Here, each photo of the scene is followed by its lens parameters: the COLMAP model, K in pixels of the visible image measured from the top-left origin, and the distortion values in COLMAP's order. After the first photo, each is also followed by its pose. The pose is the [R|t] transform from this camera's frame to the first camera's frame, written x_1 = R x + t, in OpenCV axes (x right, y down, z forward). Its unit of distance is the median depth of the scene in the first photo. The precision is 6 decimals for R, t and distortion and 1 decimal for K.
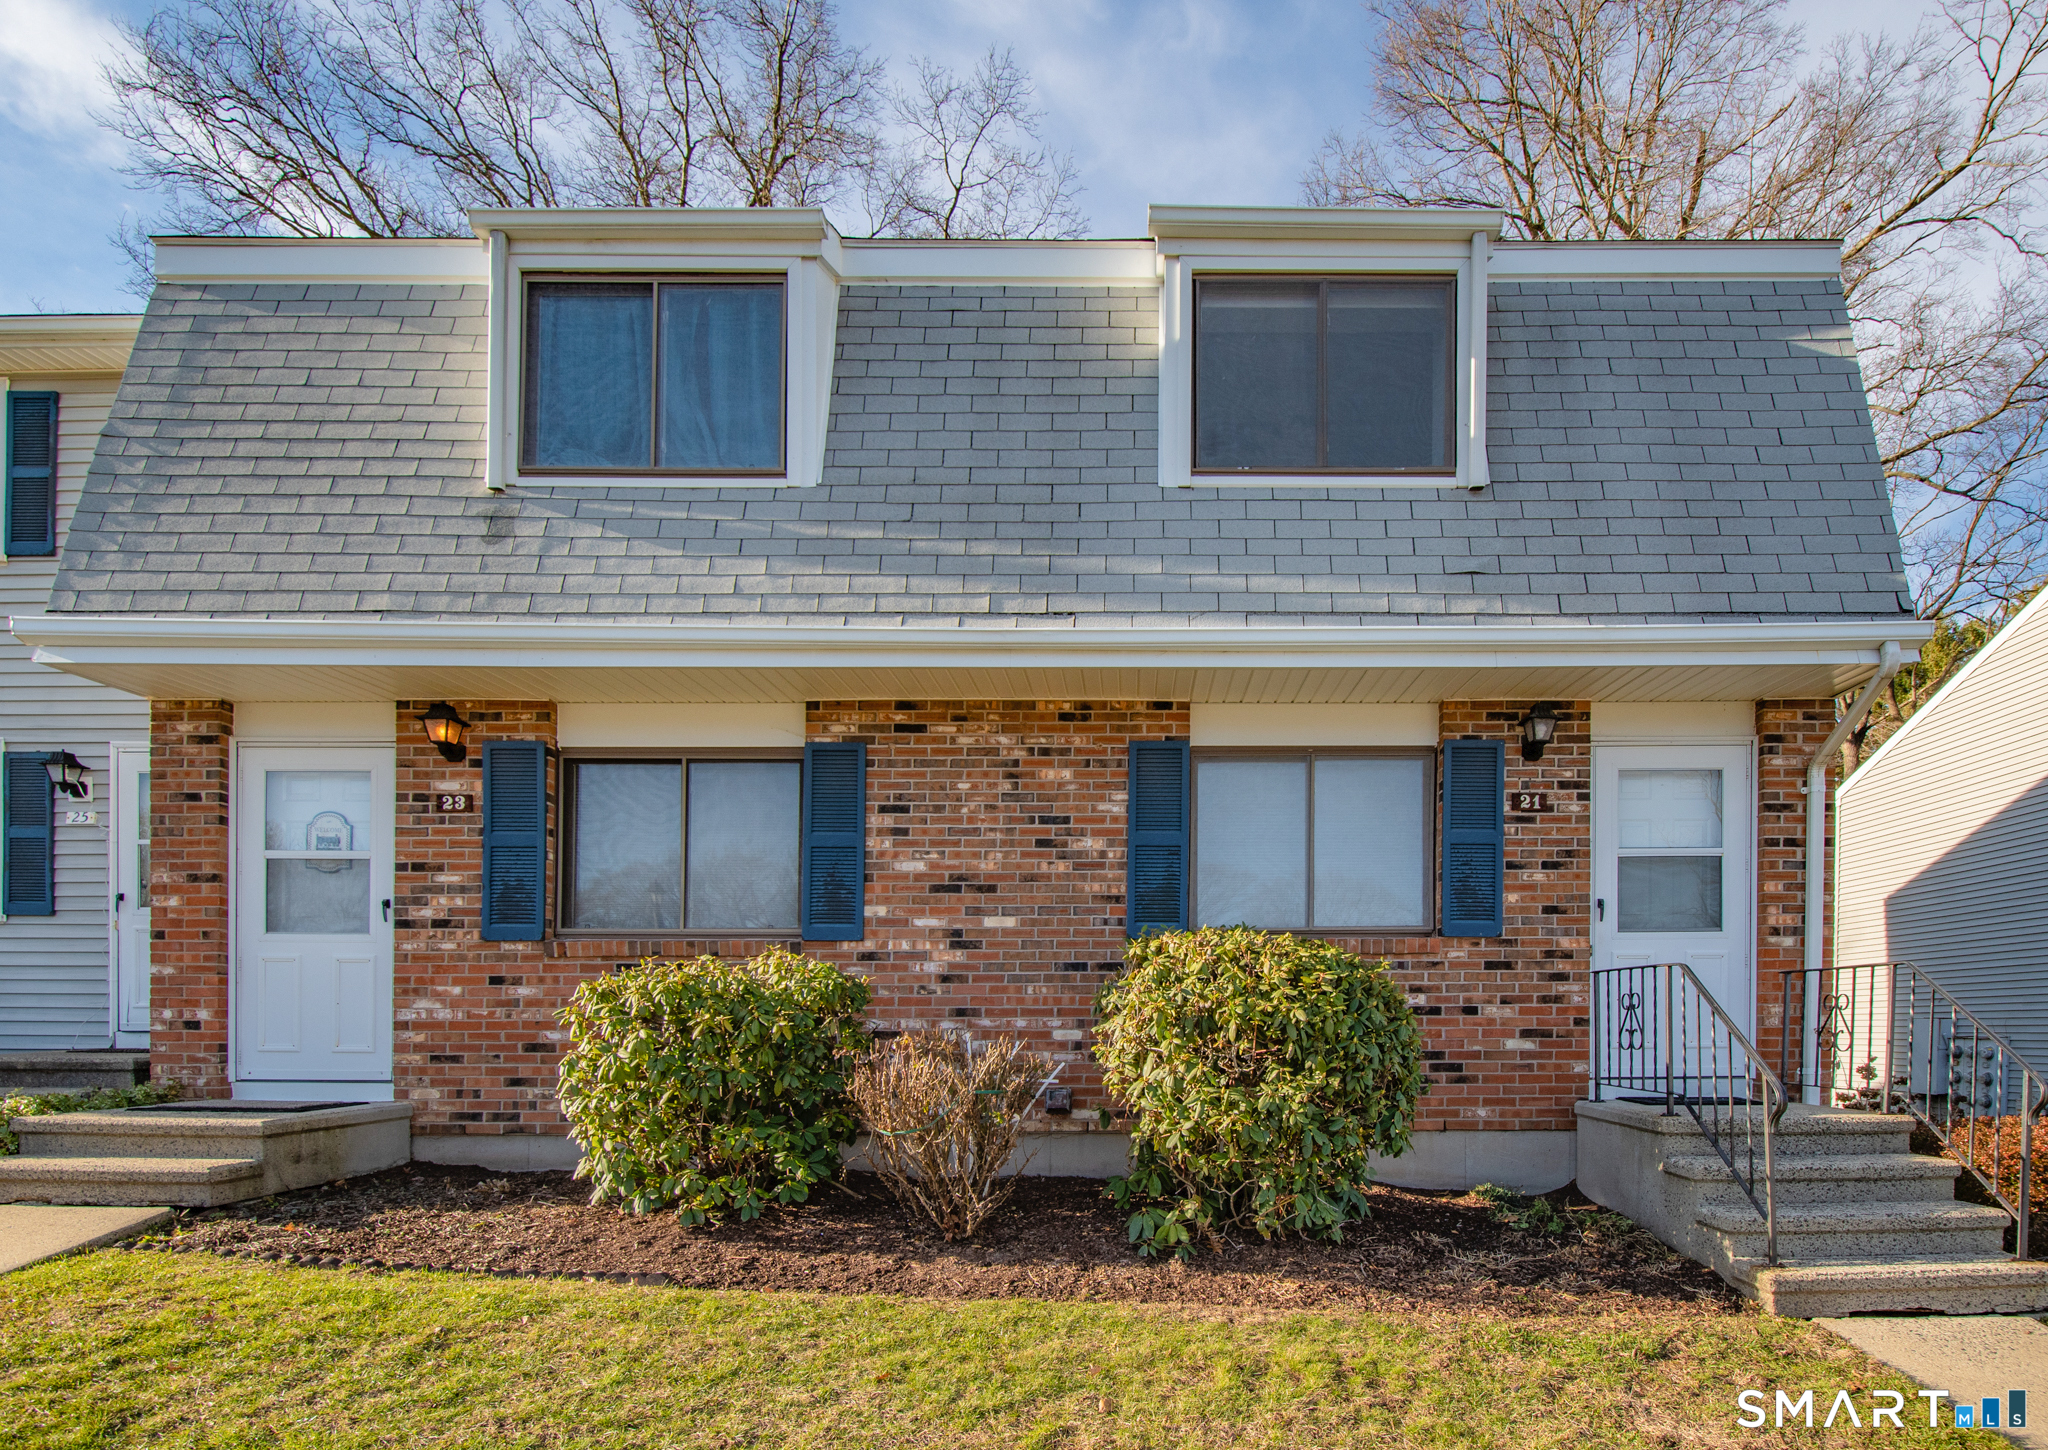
lens RADIAL K [[1044.8, 0, 1017.3], [0, 1044.8, 1006.3], [0, 0, 1]] dist [-0.002249, -0.002878]
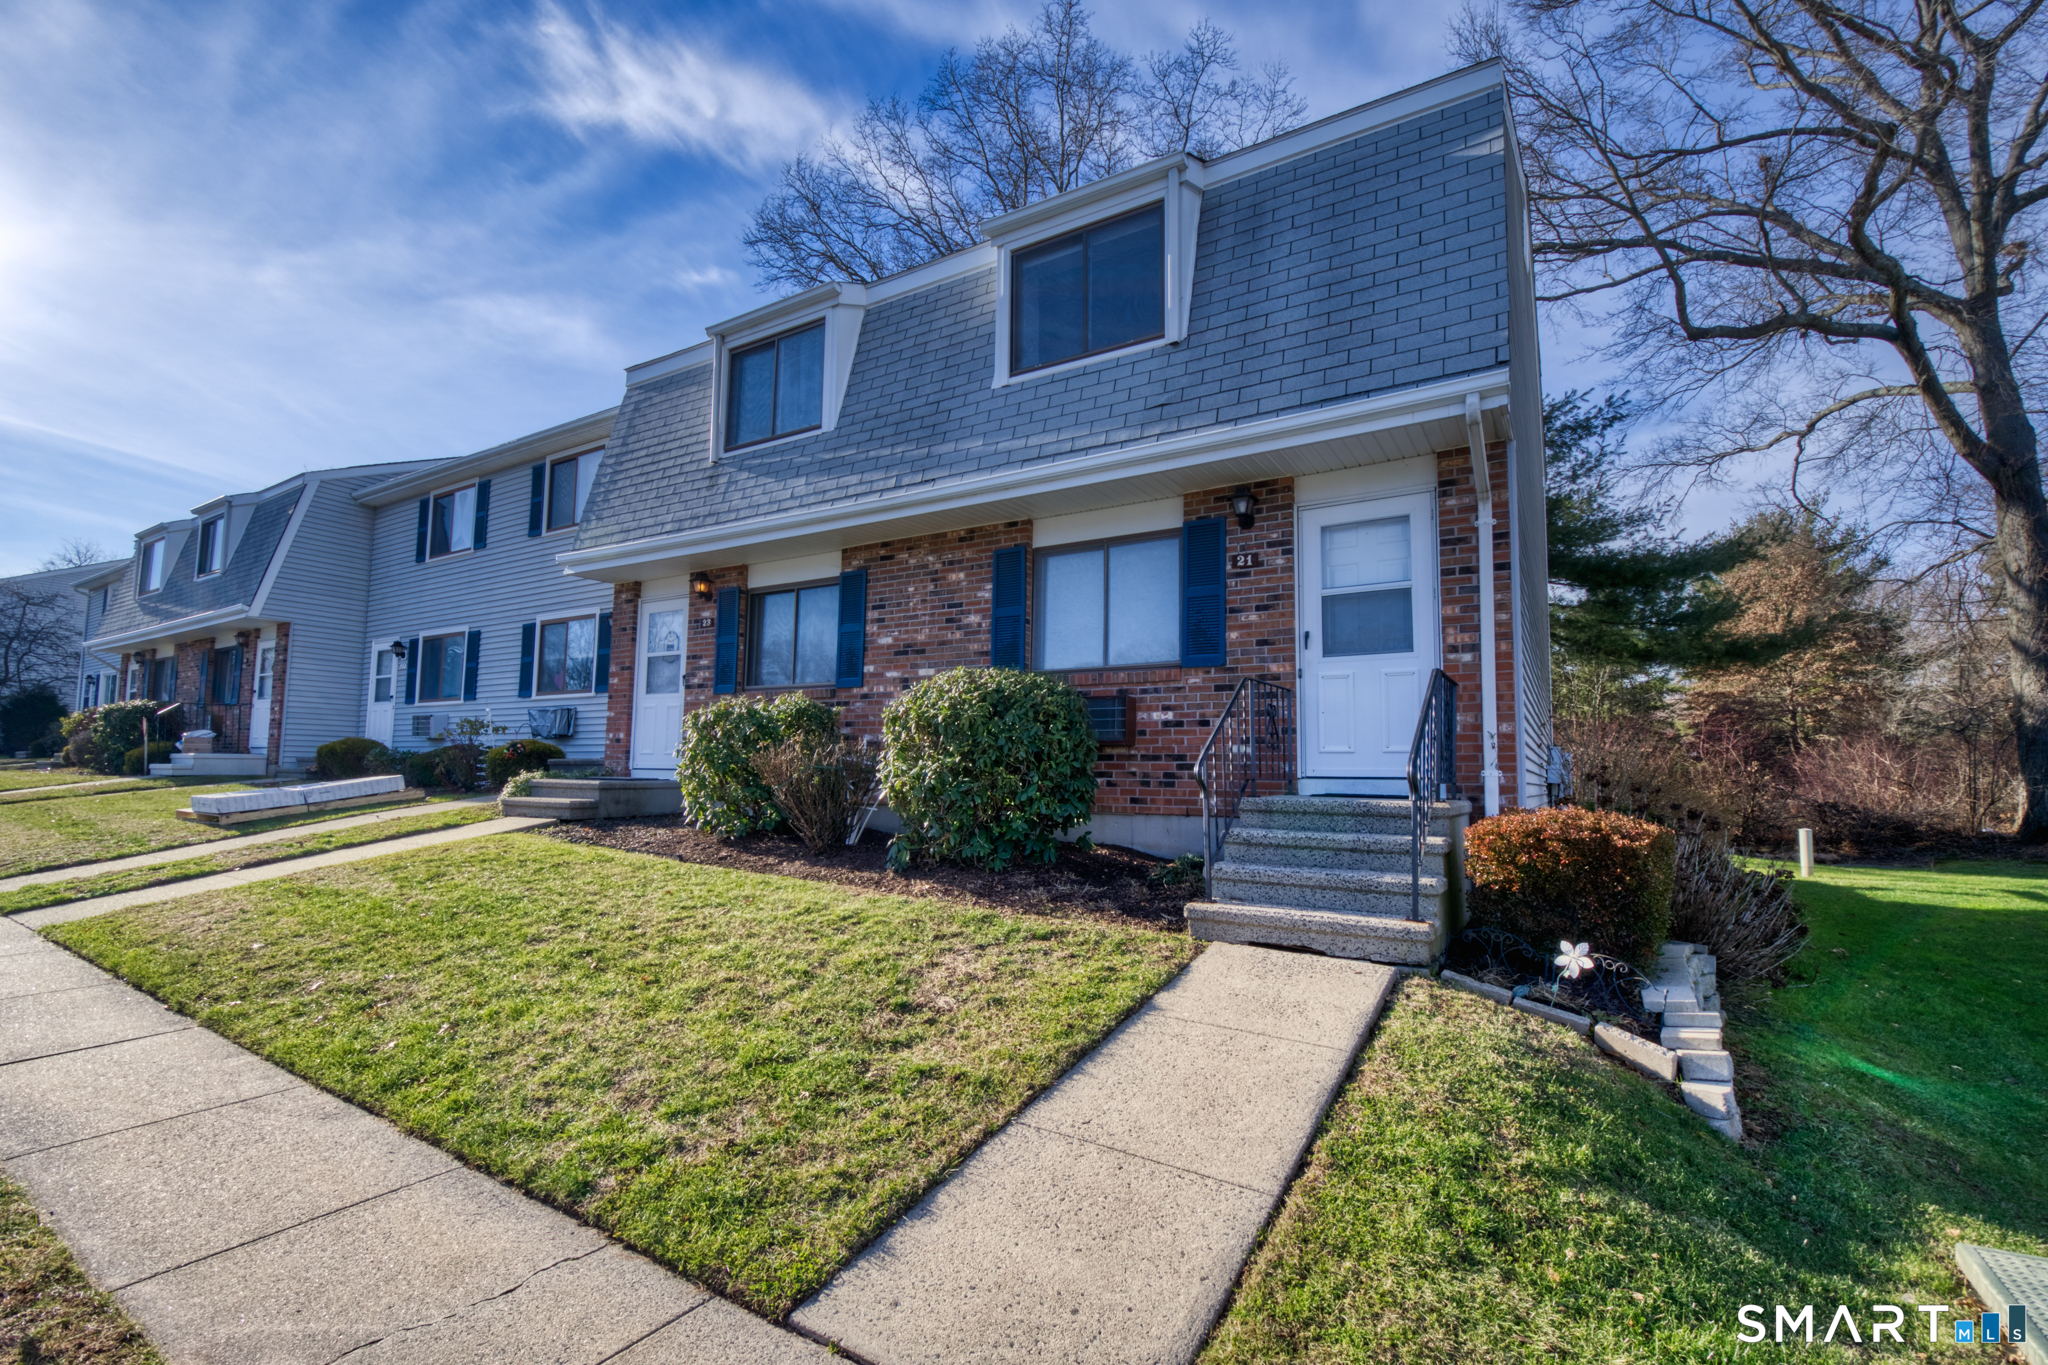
lens RADIAL K [[915.8, 0, 1025.1], [0, 915.8, 680.4], [0, 0, 1]] dist [-0.000709, -0.000062]
pose [[0.842343, -0.040374, -0.537427, 0.861134], [-0.010844, 0.995718, -0.091801, 0.058049], [0.538832, 0.083156, 0.838299, -0.081599]]
